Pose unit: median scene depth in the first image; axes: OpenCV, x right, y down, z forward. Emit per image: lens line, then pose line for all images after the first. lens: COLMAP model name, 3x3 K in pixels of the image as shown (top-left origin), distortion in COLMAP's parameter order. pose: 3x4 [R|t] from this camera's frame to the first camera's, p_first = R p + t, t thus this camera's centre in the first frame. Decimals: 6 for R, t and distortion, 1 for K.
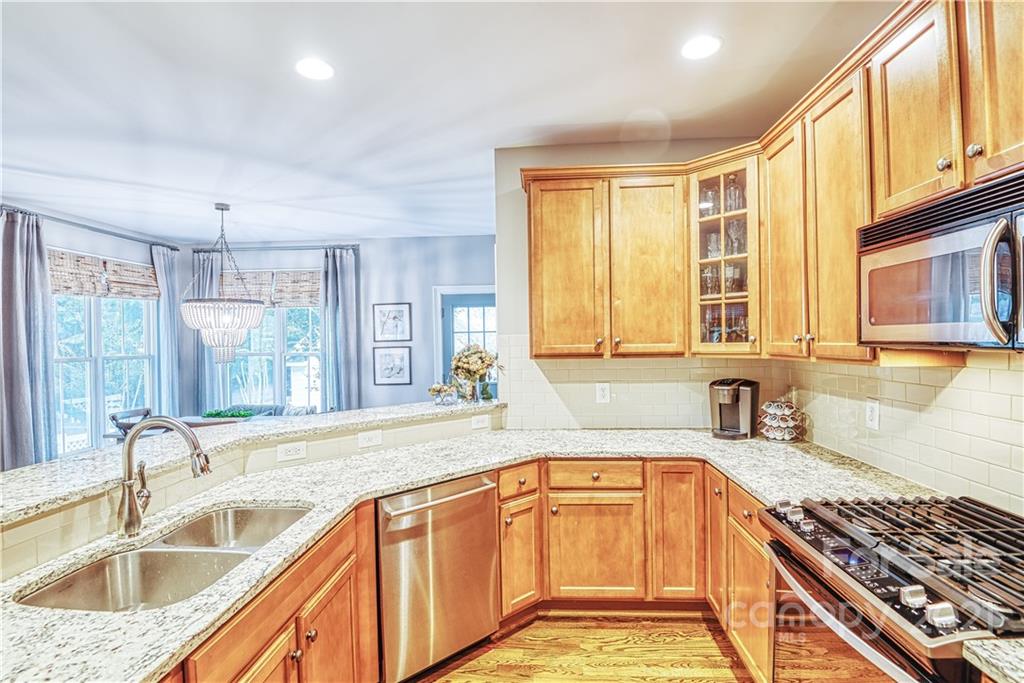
lens RADIAL K [[480.0, 0, 512.0], [0, 480.0, 341.5], [0, 0, 1]] dist [0.002495, -0.021310]
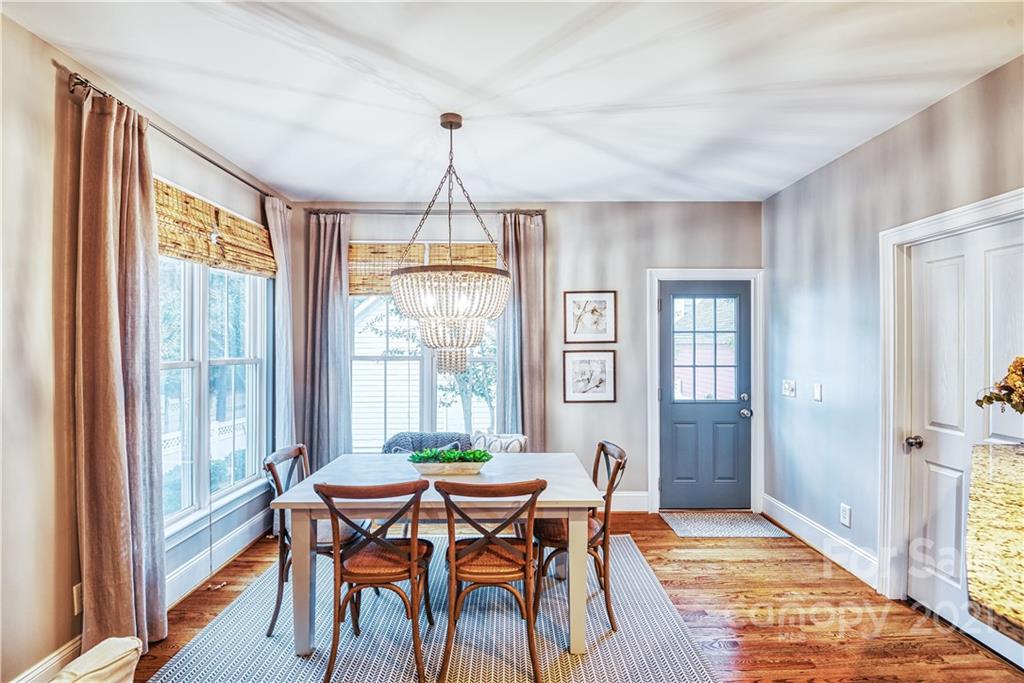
lens RADIAL K [[474.6, 0, 512.0], [0, 474.6, 341.5], [0, 0, 1]] dist [0.001574, -0.025585]
pose [[0.997103, 0.012721, 0.074992, -0.429746], [-0.011776, 0.999846, -0.013032, 0.008389], [-0.075146, 0.012111, 0.997099, 0.291014]]
